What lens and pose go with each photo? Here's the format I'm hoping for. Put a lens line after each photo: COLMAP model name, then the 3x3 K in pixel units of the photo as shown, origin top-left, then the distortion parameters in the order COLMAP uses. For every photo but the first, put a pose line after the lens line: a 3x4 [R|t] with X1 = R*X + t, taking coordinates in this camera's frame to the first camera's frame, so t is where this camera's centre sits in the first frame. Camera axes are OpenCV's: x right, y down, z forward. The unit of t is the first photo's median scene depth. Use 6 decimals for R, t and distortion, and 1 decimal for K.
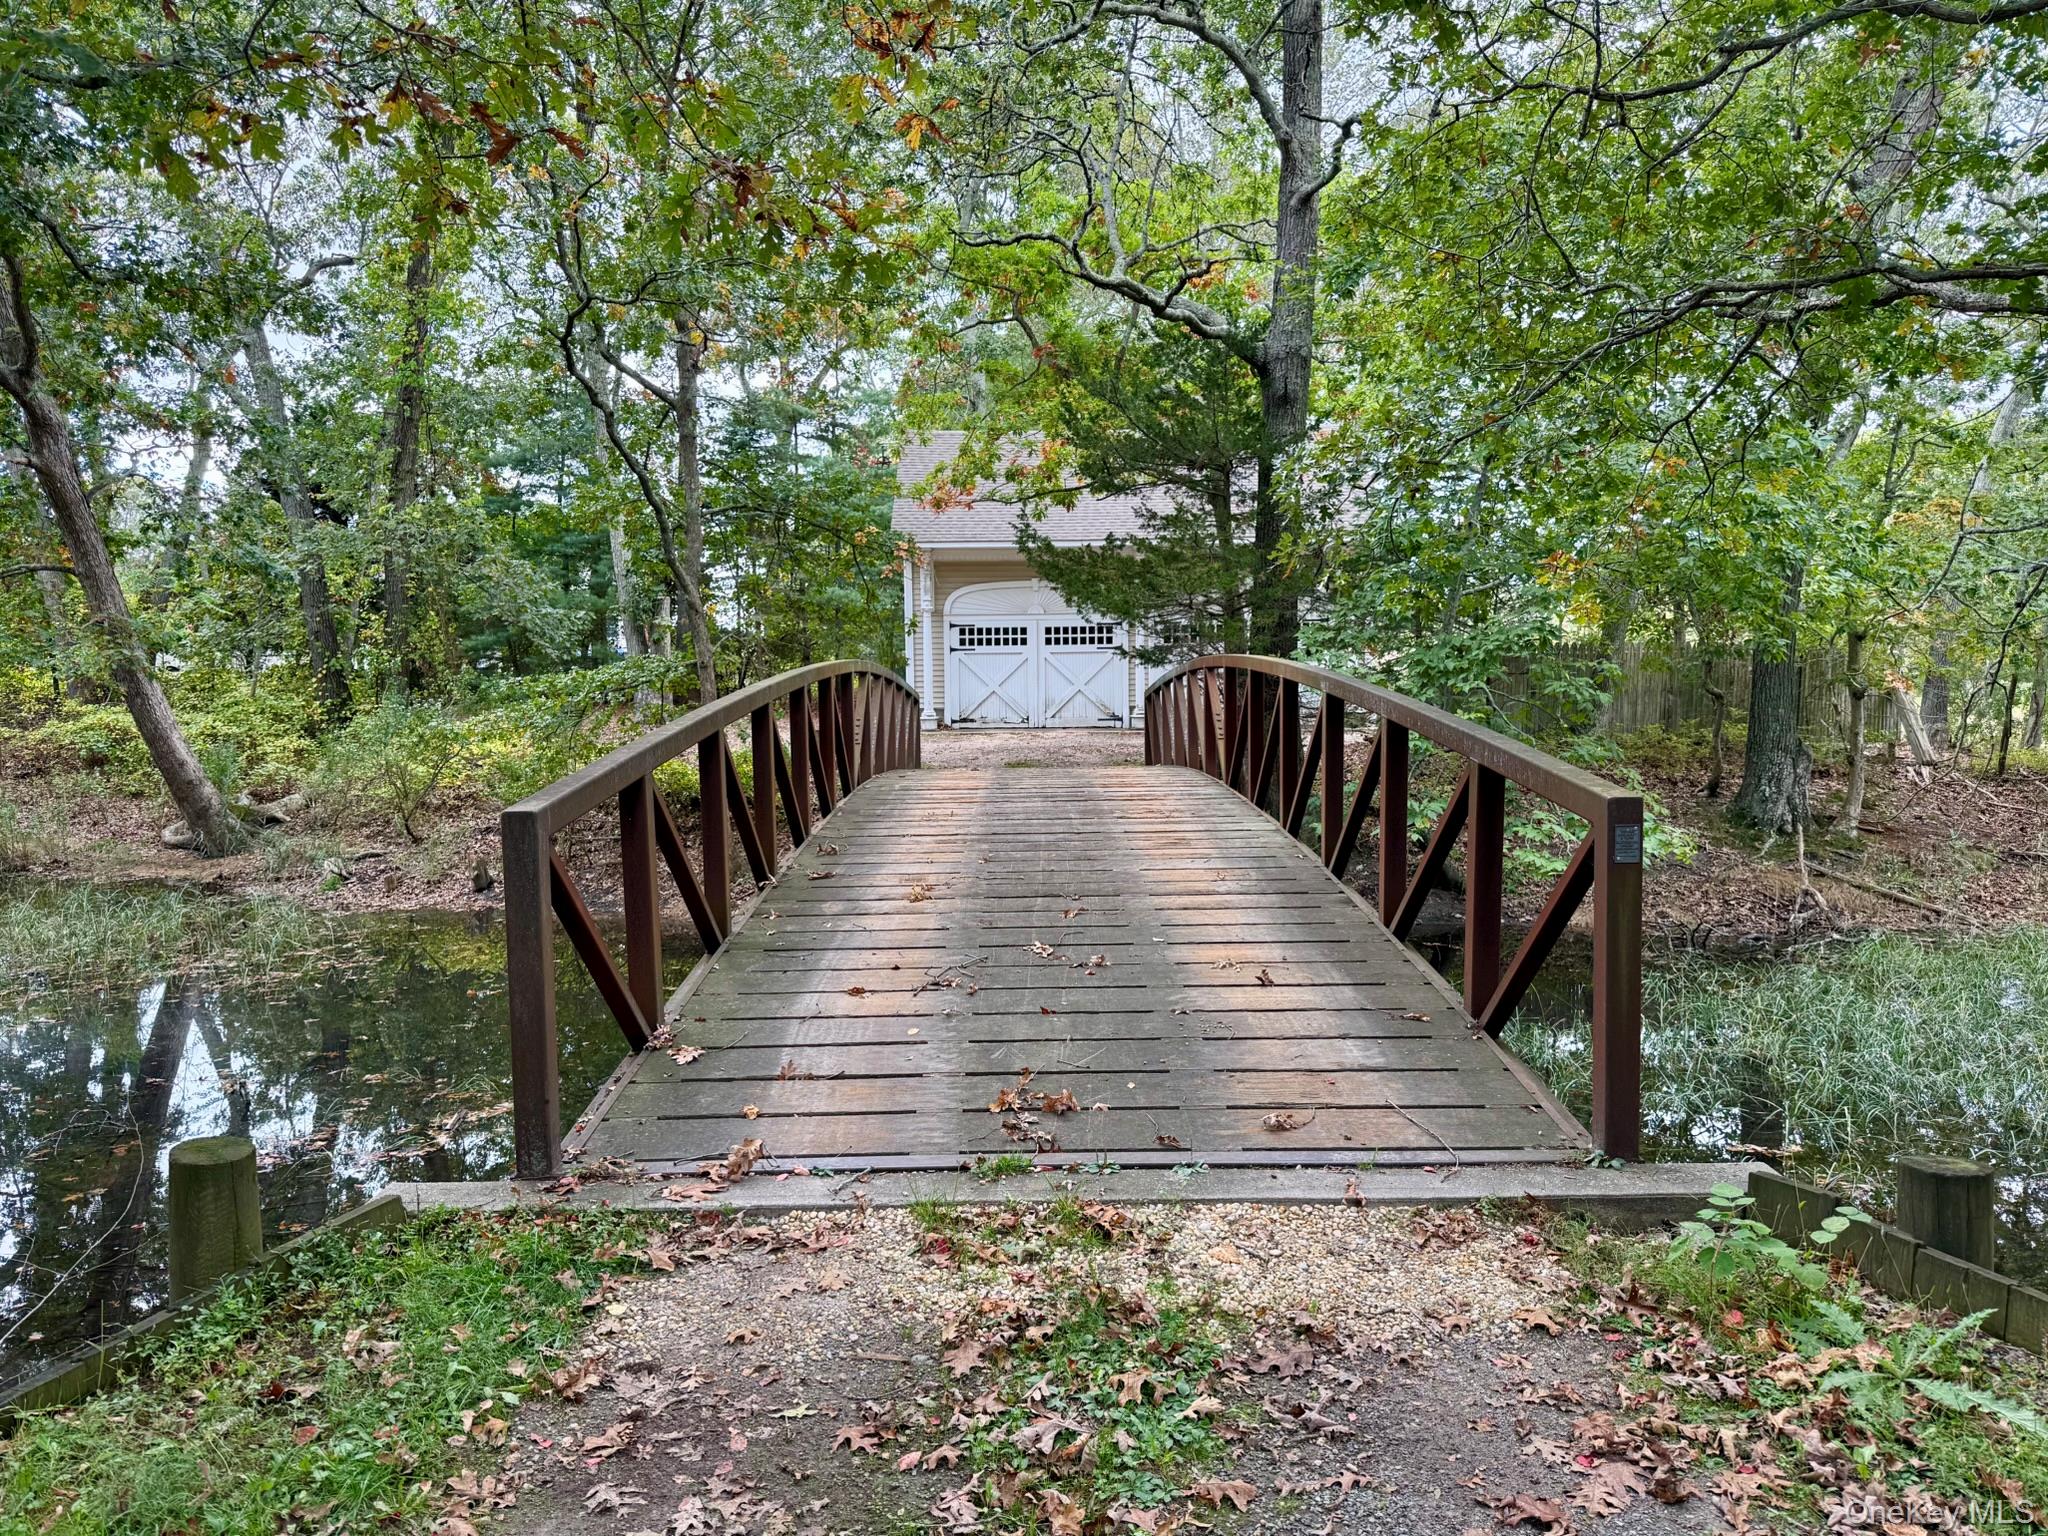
lens RADIAL K [[1431.2, 0, 1024.0], [0, 1431.2, 768.0], [0, 0, 1]] dist [0.120415, 0.000441]
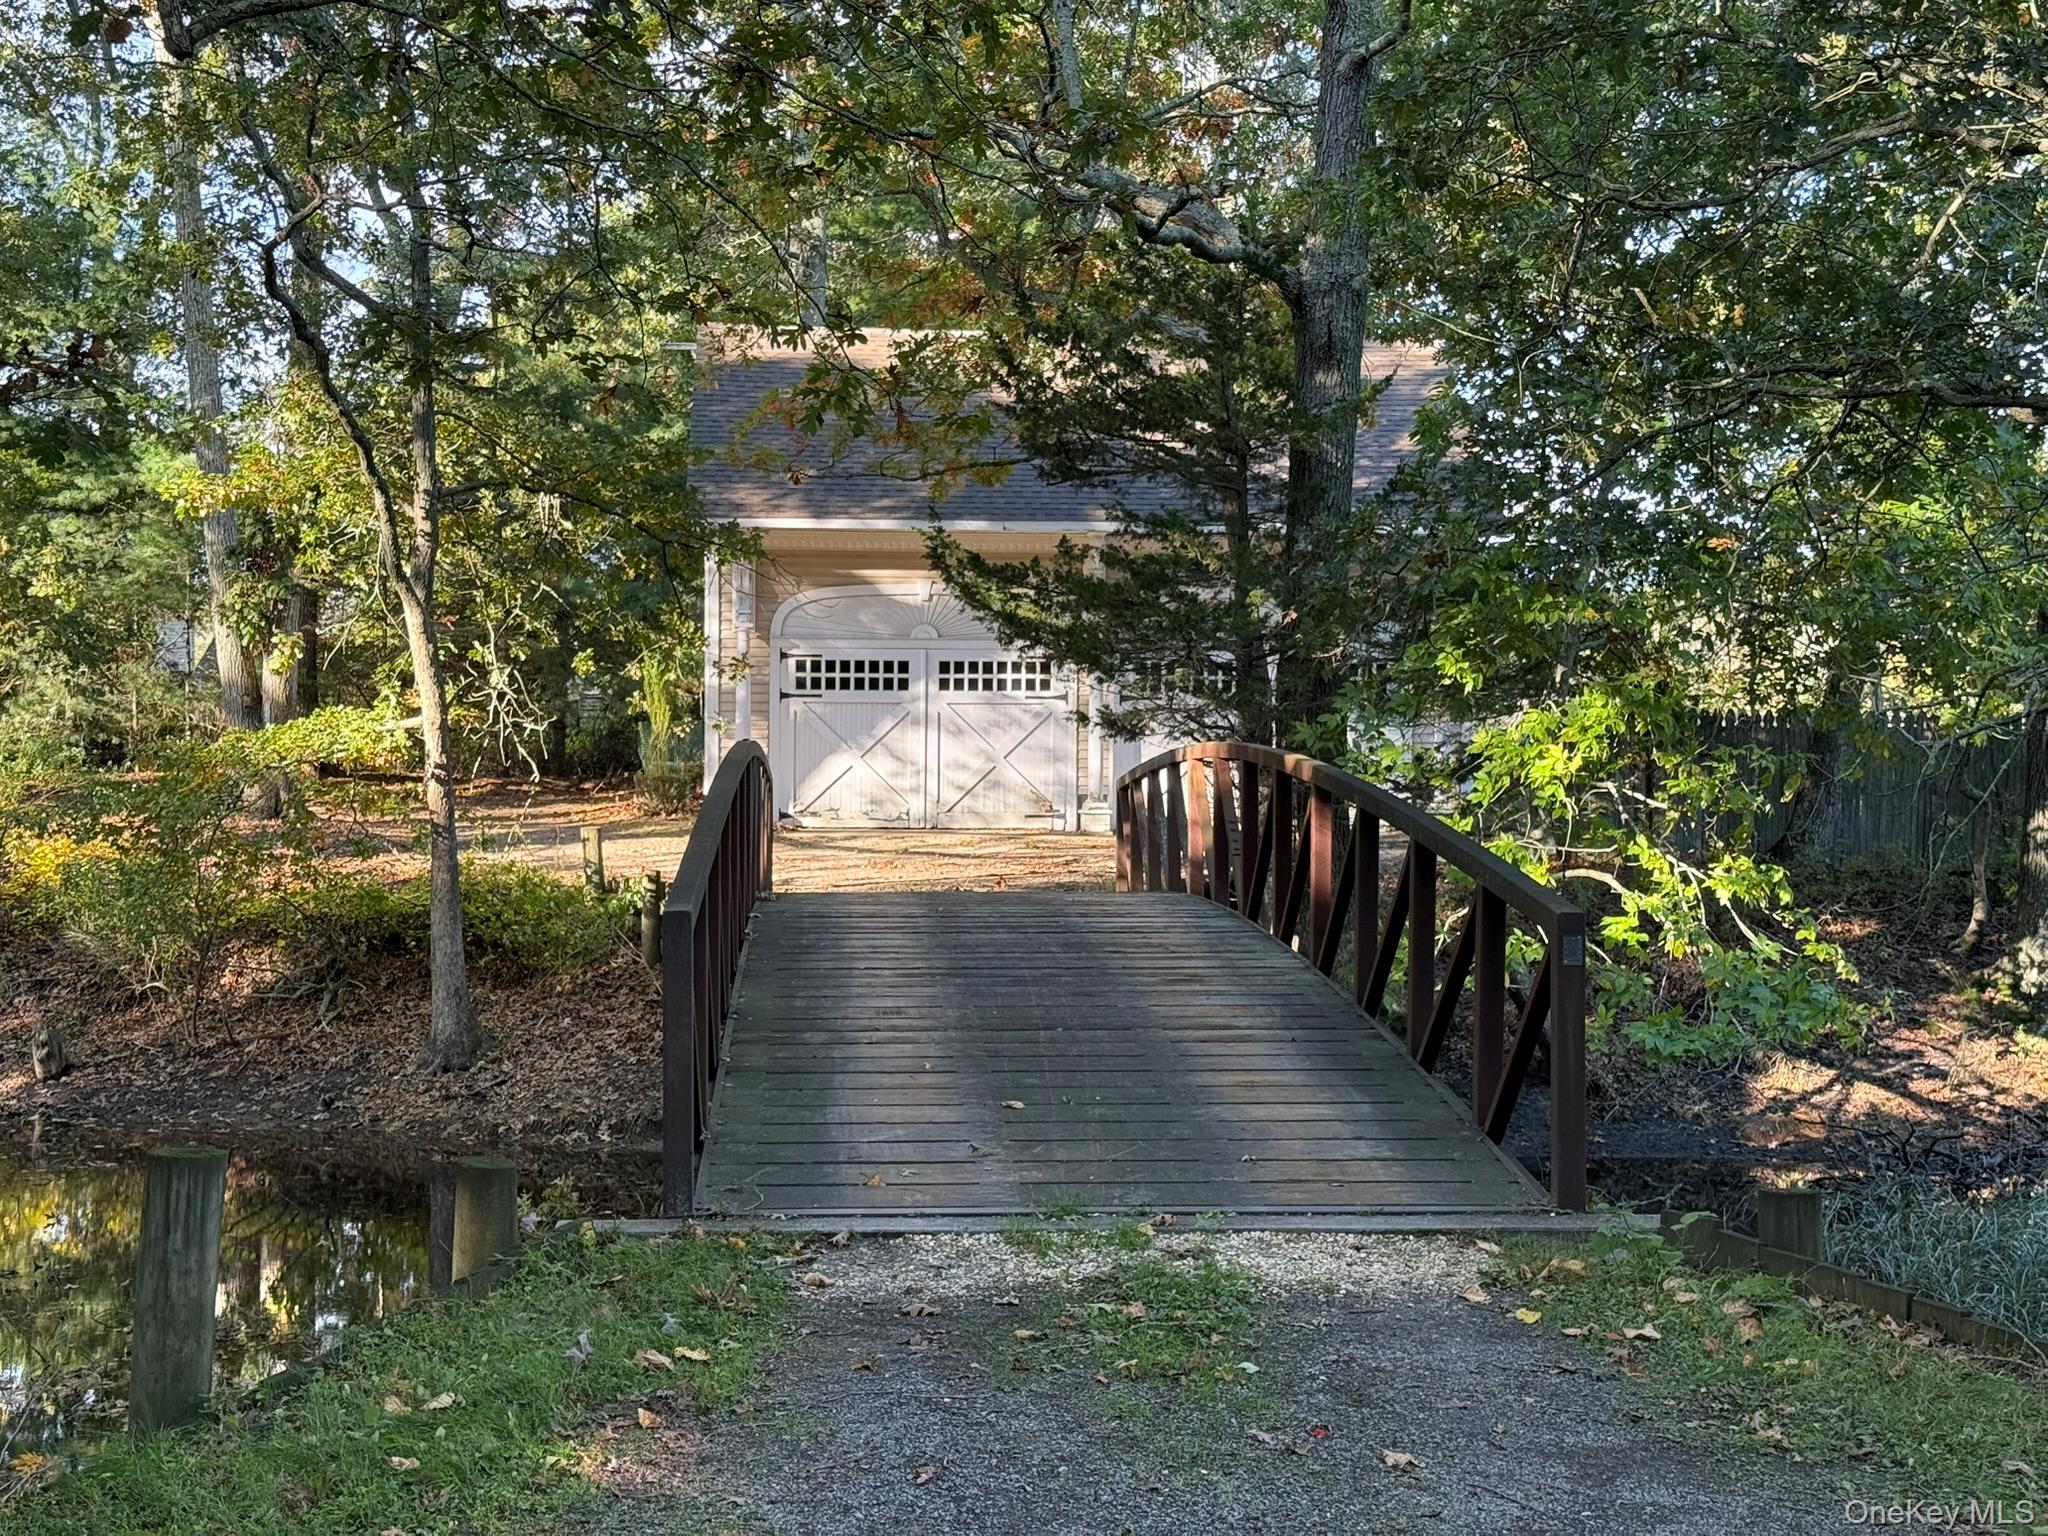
lens RADIAL K [[2863.0, 0, 1024.0], [0, 2863.0, 768.0], [0, 0, 1]] dist [0.280503, 0.007931]
pose [[0.997551, 0.015891, 0.068112, -0.045513], [-0.012699, 0.998813, -0.047033, 0.003904], [-0.068778, 0.046053, 0.996568, -0.292576]]
